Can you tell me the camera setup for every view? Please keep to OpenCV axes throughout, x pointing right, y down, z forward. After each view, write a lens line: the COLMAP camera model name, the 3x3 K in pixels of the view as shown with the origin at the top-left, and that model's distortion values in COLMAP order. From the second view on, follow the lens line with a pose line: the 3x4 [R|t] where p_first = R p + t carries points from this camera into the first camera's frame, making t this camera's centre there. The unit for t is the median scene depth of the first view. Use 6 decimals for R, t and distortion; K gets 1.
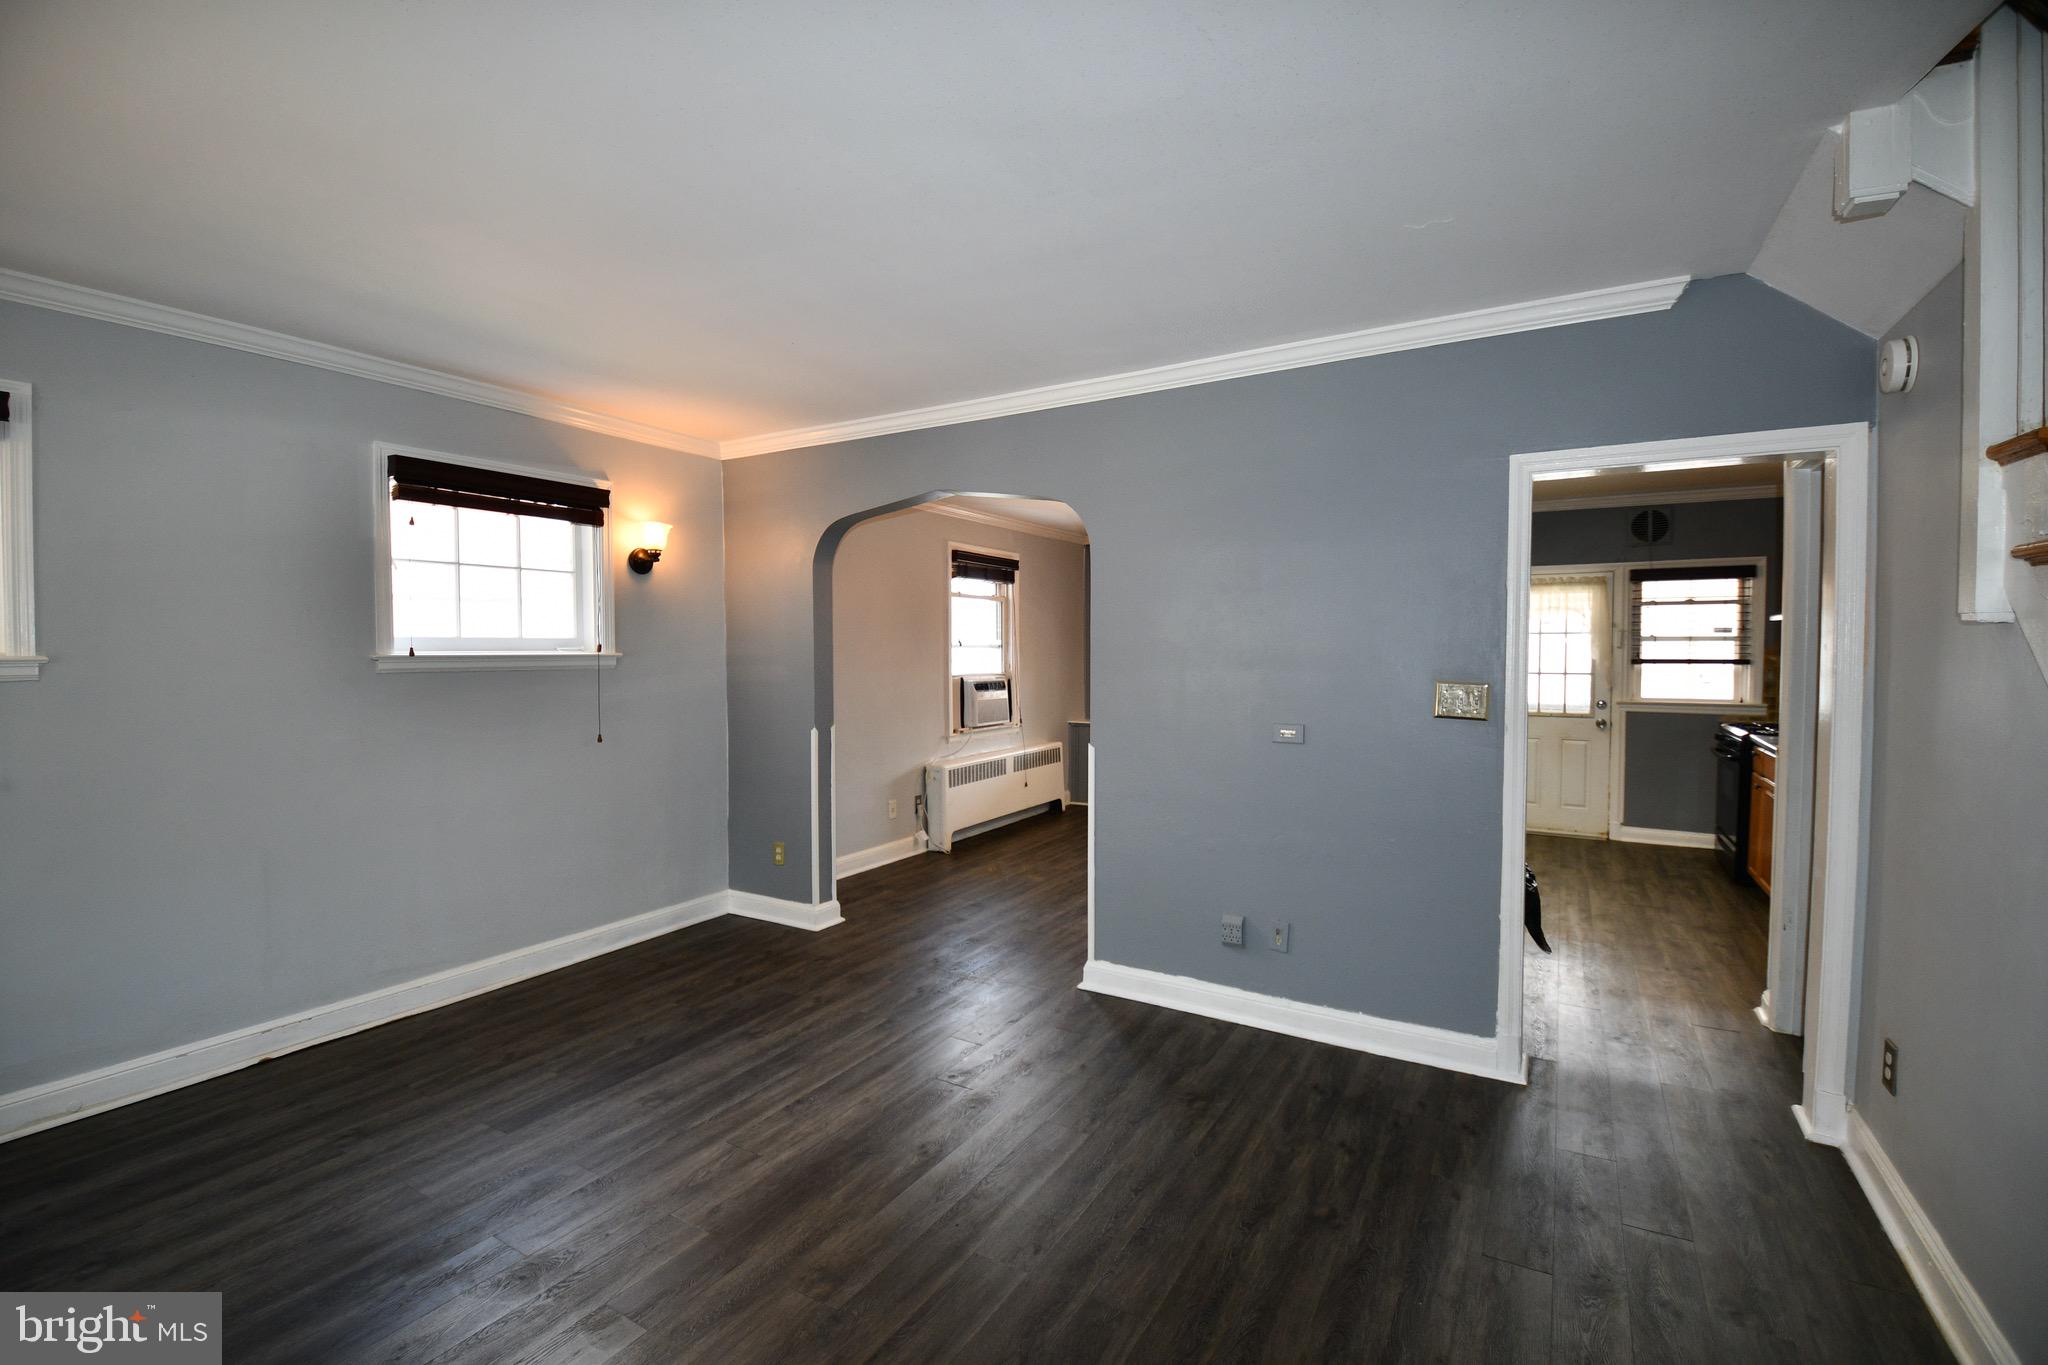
lens RADIAL K [[913.2, 0, 1011.6], [0, 913.2, 677.5], [0, 0, 1]] dist [0.015099, -0.000163]
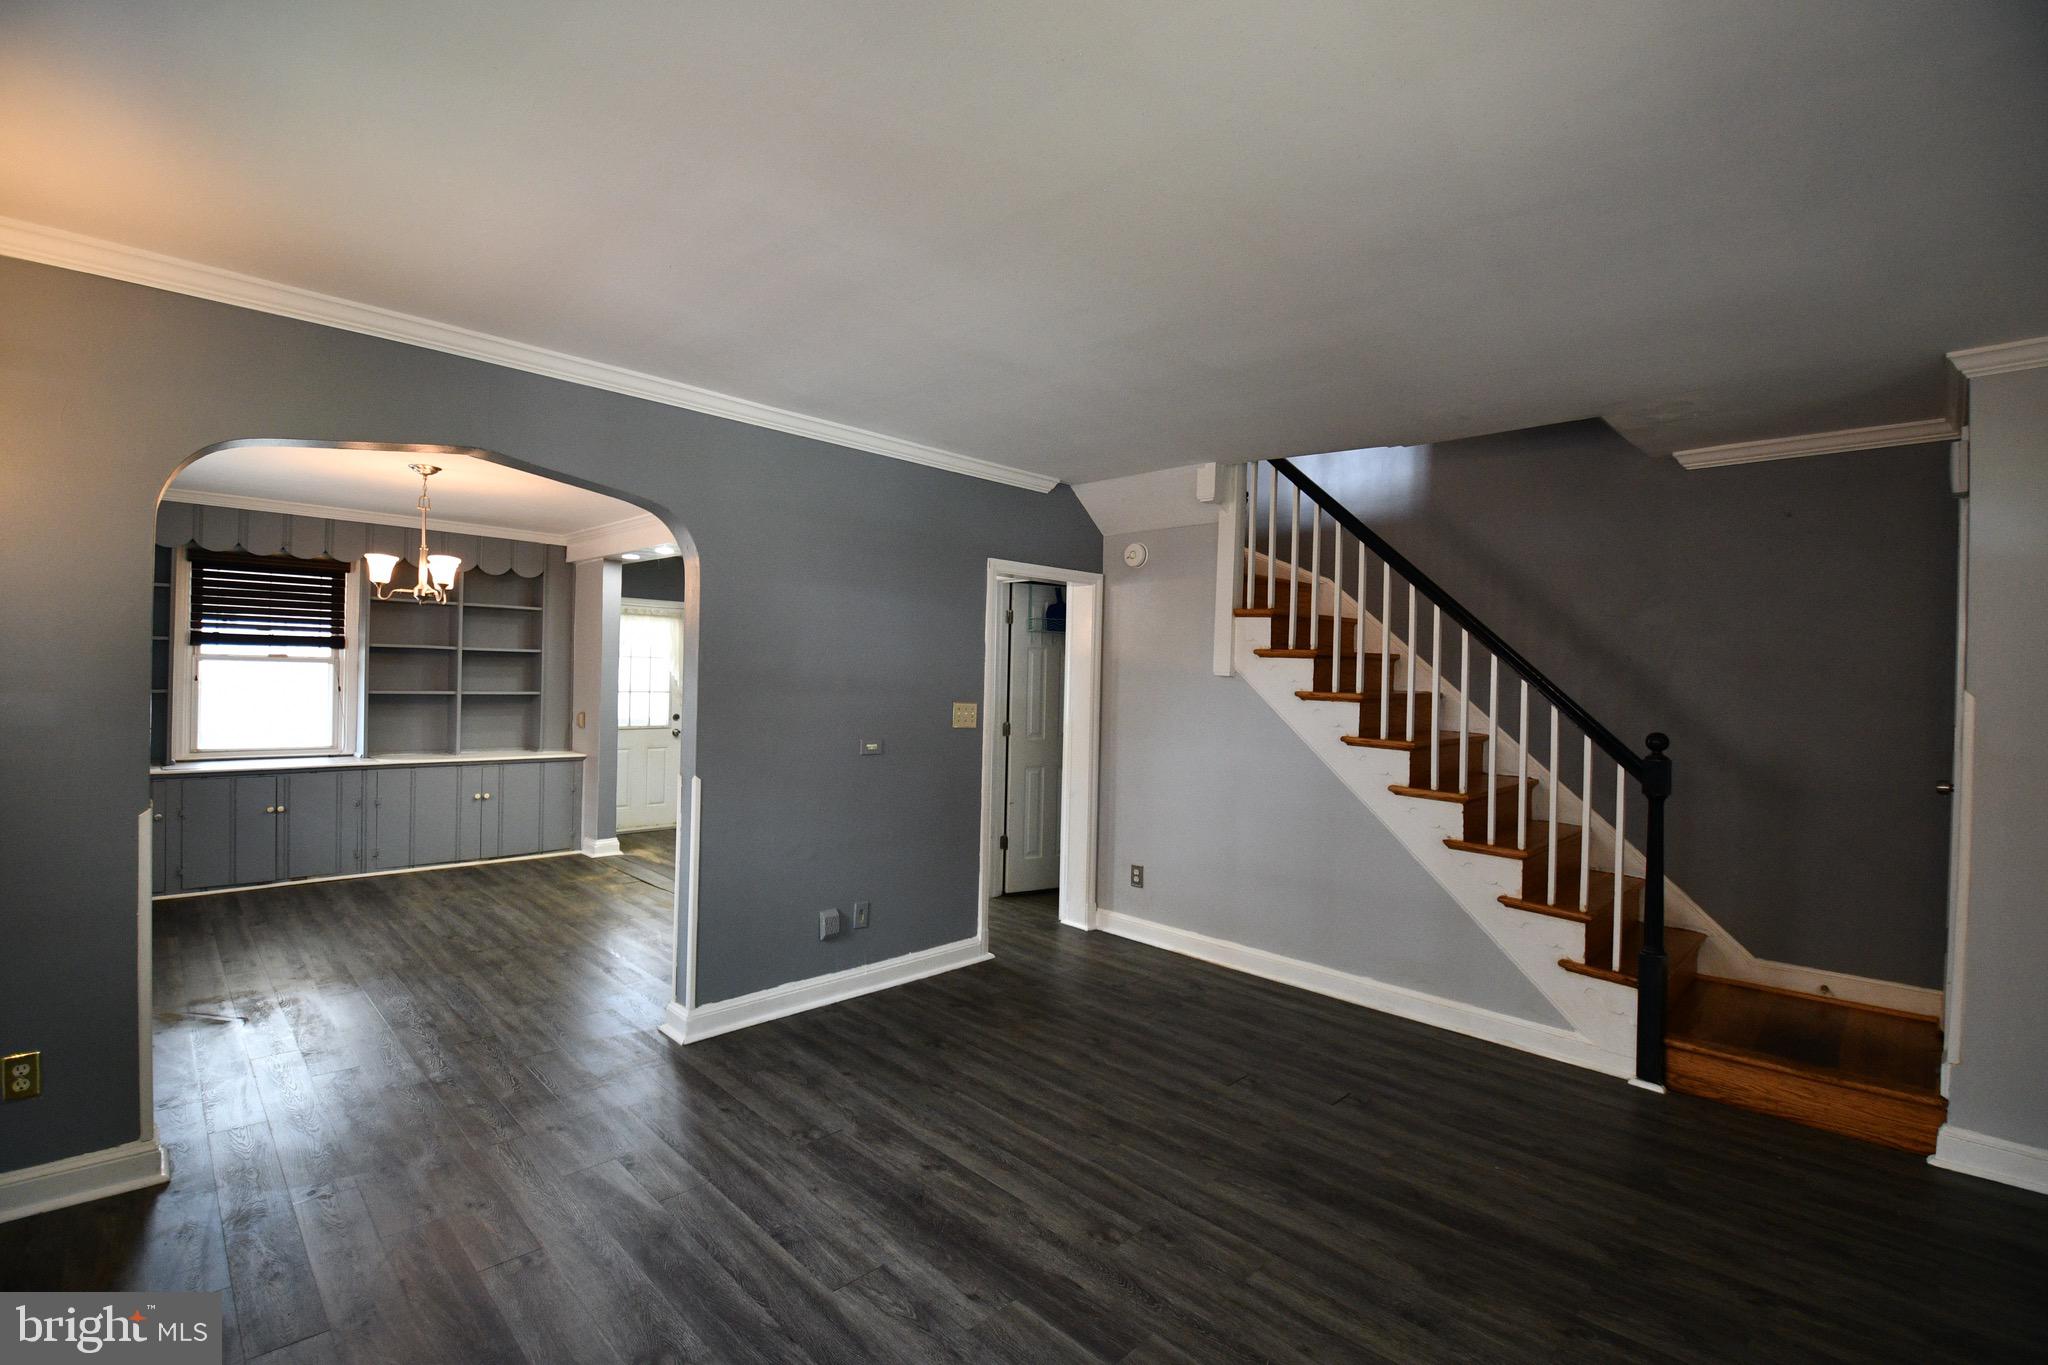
lens RADIAL K [[913.2, 0, 1011.6], [0, 913.2, 677.5], [0, 0, 1]] dist [0.015099, -0.000163]
pose [[0.248819, 0.001847, 0.968548, -0.859961], [0.011590, 0.999921, -0.004884, -0.025018], [-0.968481, 0.012441, 0.248777, 0.518986]]
